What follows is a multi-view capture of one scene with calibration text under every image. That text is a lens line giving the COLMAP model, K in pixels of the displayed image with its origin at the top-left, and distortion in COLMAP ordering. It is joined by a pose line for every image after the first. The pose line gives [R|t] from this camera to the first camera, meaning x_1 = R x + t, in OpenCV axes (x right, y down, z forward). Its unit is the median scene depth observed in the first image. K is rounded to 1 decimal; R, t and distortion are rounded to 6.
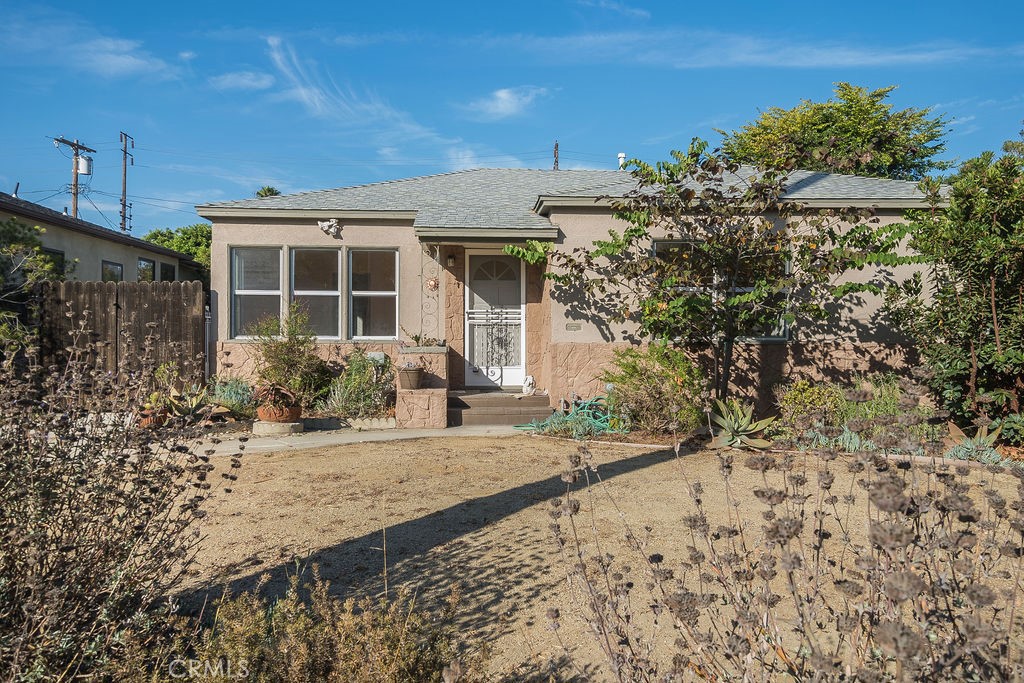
lens RADIAL K [[817.5, 0, 512.0], [0, 817.5, 341.5], [0, 0, 1]] dist [0.076293, 0.000440]
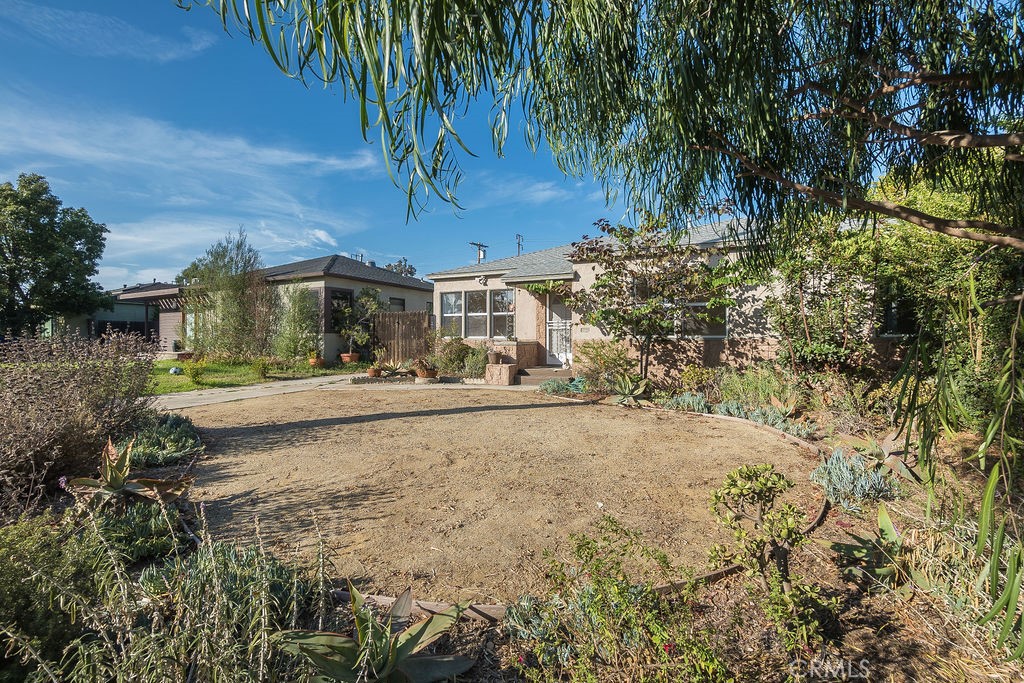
lens RADIAL K [[489.2, 0, 512.0], [0, 489.2, 341.5], [0, 0, 1]] dist [-0.000338, 0.000013]
pose [[0.860492, 0.001153, -0.509463, 0.451776], [-0.000865, 0.999999, 0.000802, 0.004797], [0.509463, -0.000250, 0.860492, 0.045917]]
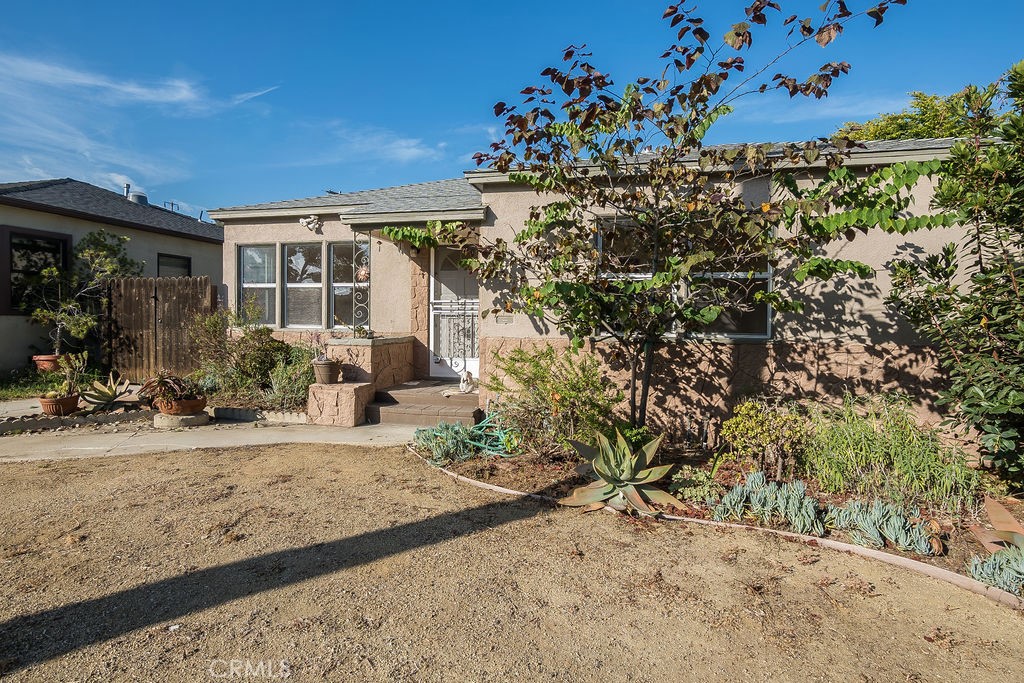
lens RADIAL K [[531.6, 0, 514.2], [0, 531.6, 325.7], [0, 0, 1]] dist [0.000709, 0.000701]
pose [[0.954217, 0.011834, -0.298881, 0.253285], [-0.007675, 0.999857, 0.015086, -0.019456], [0.299017, -0.012101, 0.954171, 0.437399]]
